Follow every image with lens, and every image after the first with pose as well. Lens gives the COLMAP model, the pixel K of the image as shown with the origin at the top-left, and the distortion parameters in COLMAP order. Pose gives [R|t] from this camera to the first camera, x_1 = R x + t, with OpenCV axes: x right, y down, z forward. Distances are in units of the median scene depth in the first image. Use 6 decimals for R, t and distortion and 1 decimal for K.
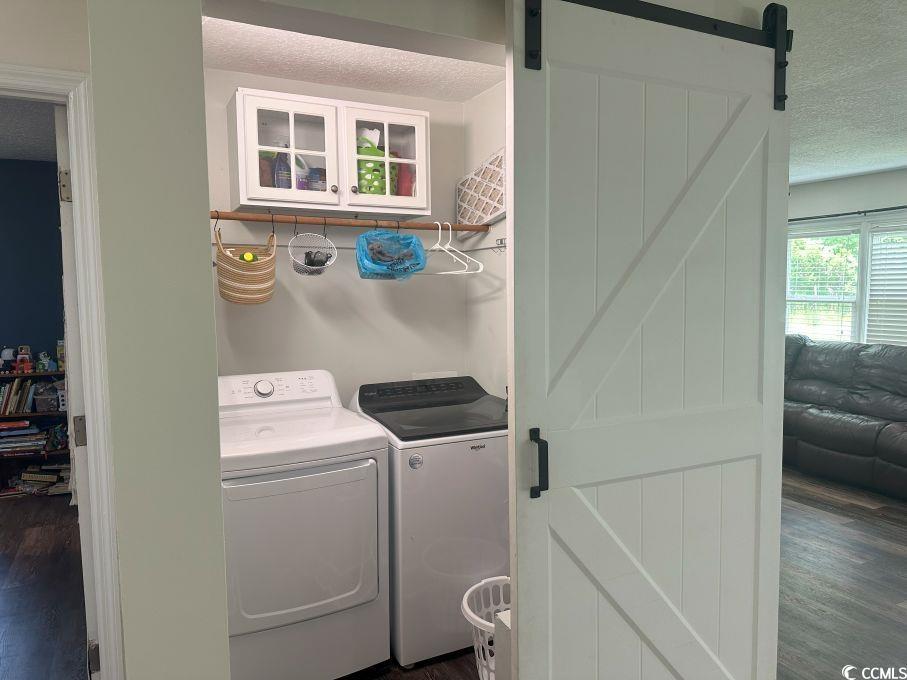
lens RADIAL K [[641.0, 0, 458.2], [0, 641.0, 339.8], [0, 0, 1]] dist [0.127135, -0.181260]
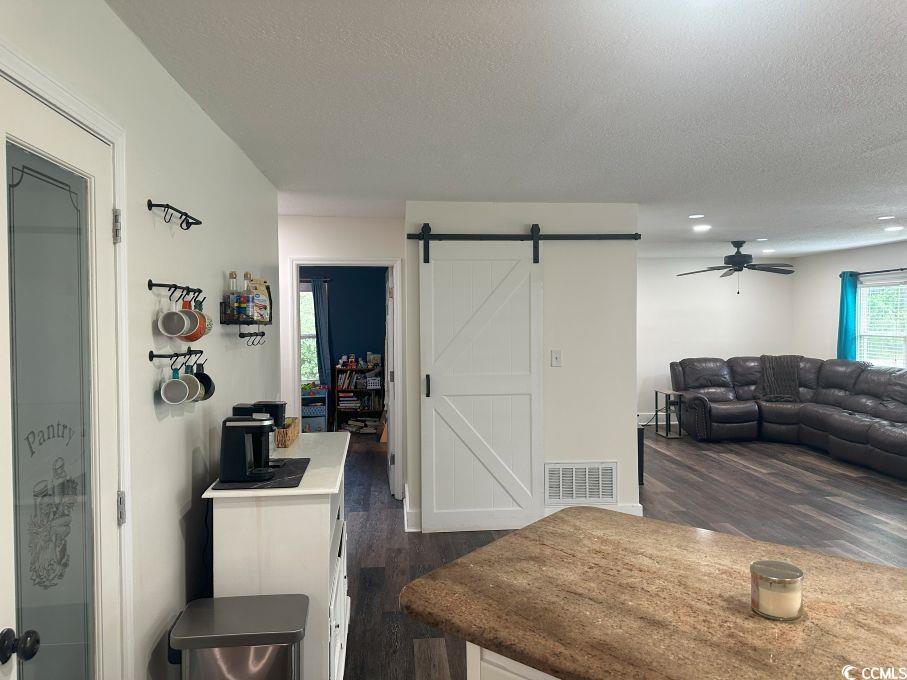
lens RADIAL K [[650.0, 0, 457.7], [0, 650.0, 338.4], [0, 0, 1]] dist [0.045628, -0.044387]
pose [[0.935962, 0.012443, -0.351881, 0.304922], [-0.030368, 0.998504, -0.045468, 0.040633], [0.350789, 0.053242, 0.934940, -0.692274]]
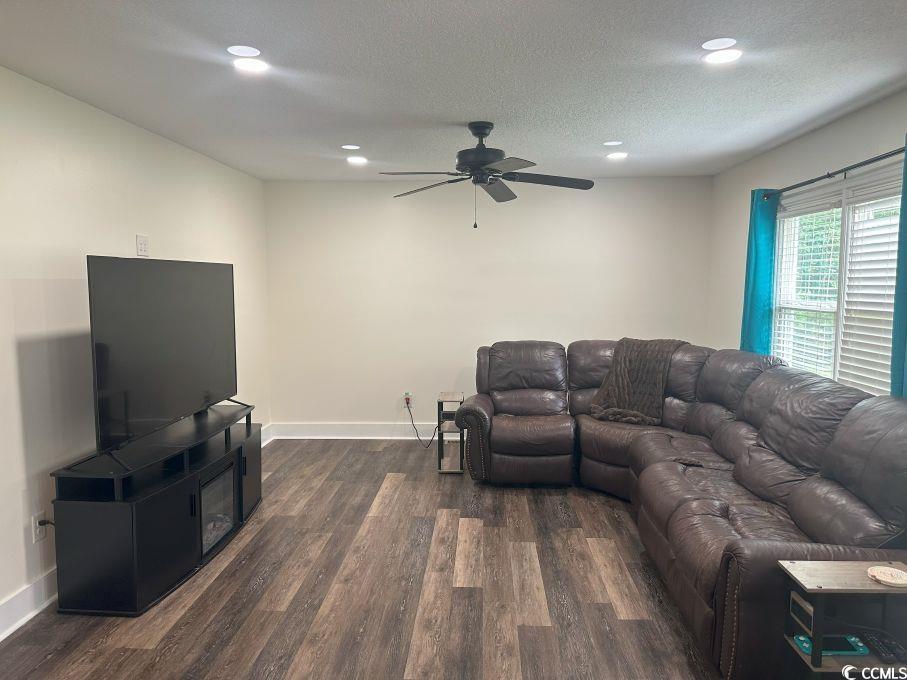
lens RADIAL K [[641.0, 0, 458.2], [0, 641.0, 339.8], [0, 0, 1]] dist [0.127135, -0.181260]
pose [[0.871501, 0.052929, -0.487529, 0.777850], [-0.048912, 0.998583, 0.020977, -0.033713], [0.487949, 0.005564, 0.872855, 0.318135]]
